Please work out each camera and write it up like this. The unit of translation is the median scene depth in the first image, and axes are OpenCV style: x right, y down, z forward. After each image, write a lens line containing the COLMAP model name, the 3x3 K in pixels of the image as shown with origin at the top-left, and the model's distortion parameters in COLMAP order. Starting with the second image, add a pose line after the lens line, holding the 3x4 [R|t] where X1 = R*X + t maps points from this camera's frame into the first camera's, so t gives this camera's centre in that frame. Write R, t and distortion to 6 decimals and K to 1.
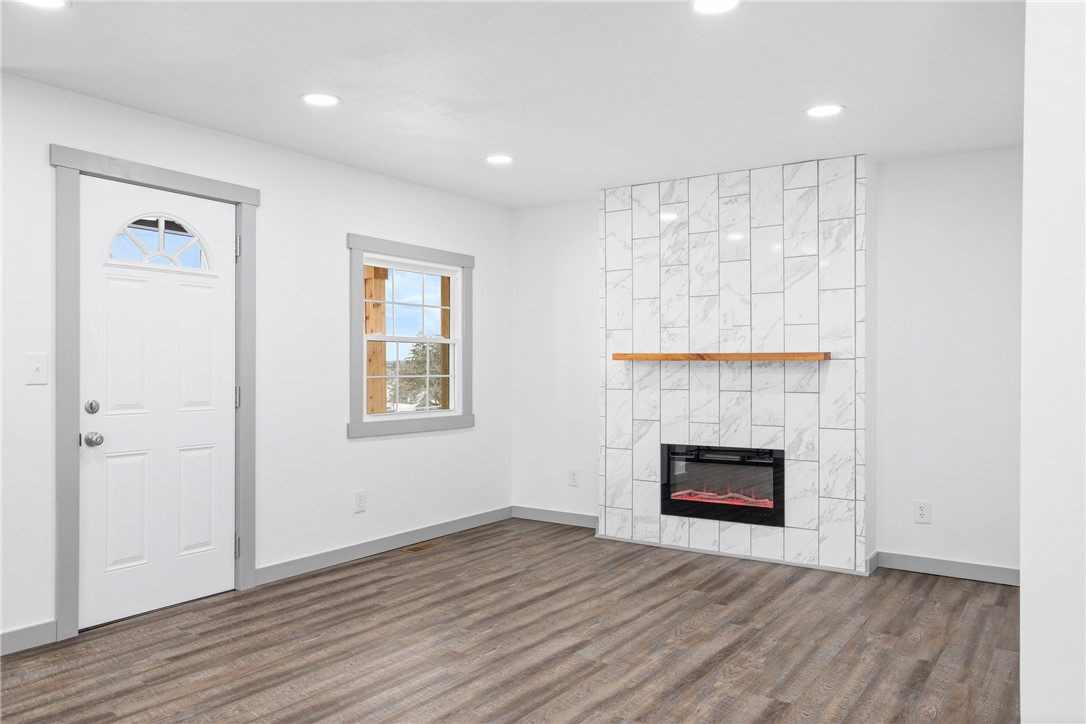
lens RADIAL K [[815.5, 0, 528.4], [0, 815.5, 370.9], [0, 0, 1]] dist [0.012260, 0.003512]
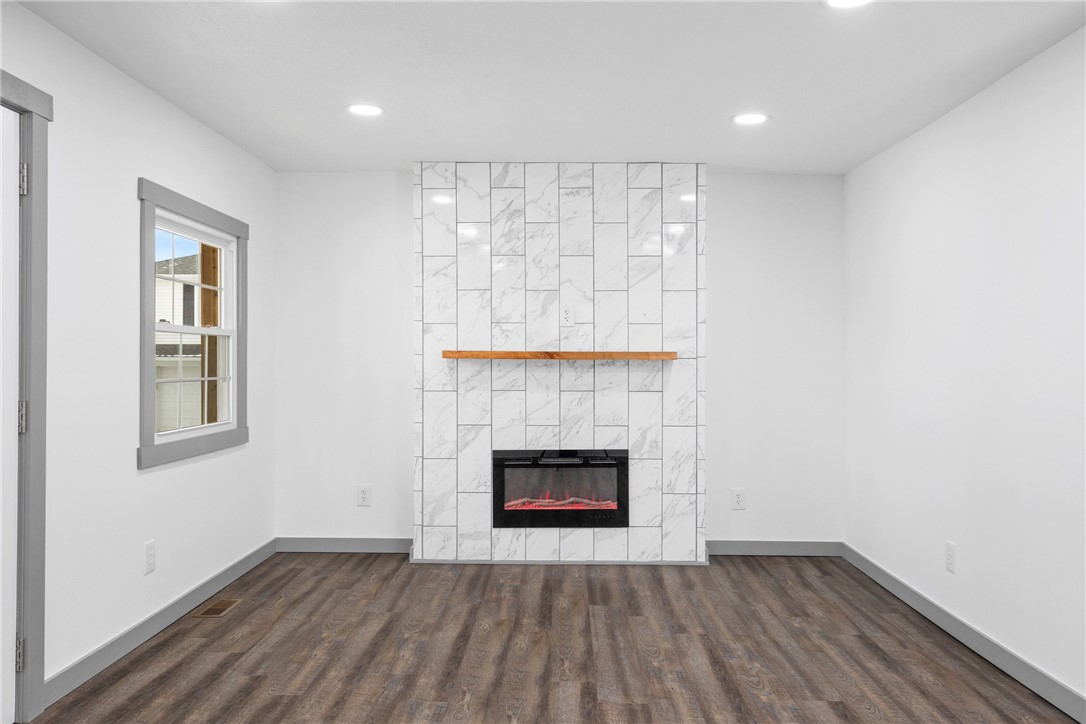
lens RADIAL K [[847.8, 0, 543.0], [0, 847.8, 362.0], [0, 0, 1]] dist [0.011453, 0.004550]
pose [[0.828198, -0.000486, 0.560435, -0.351488], [0.002128, 0.999995, -0.002279, -0.007641], [-0.560431, 0.003080, 0.828195, 0.203054]]
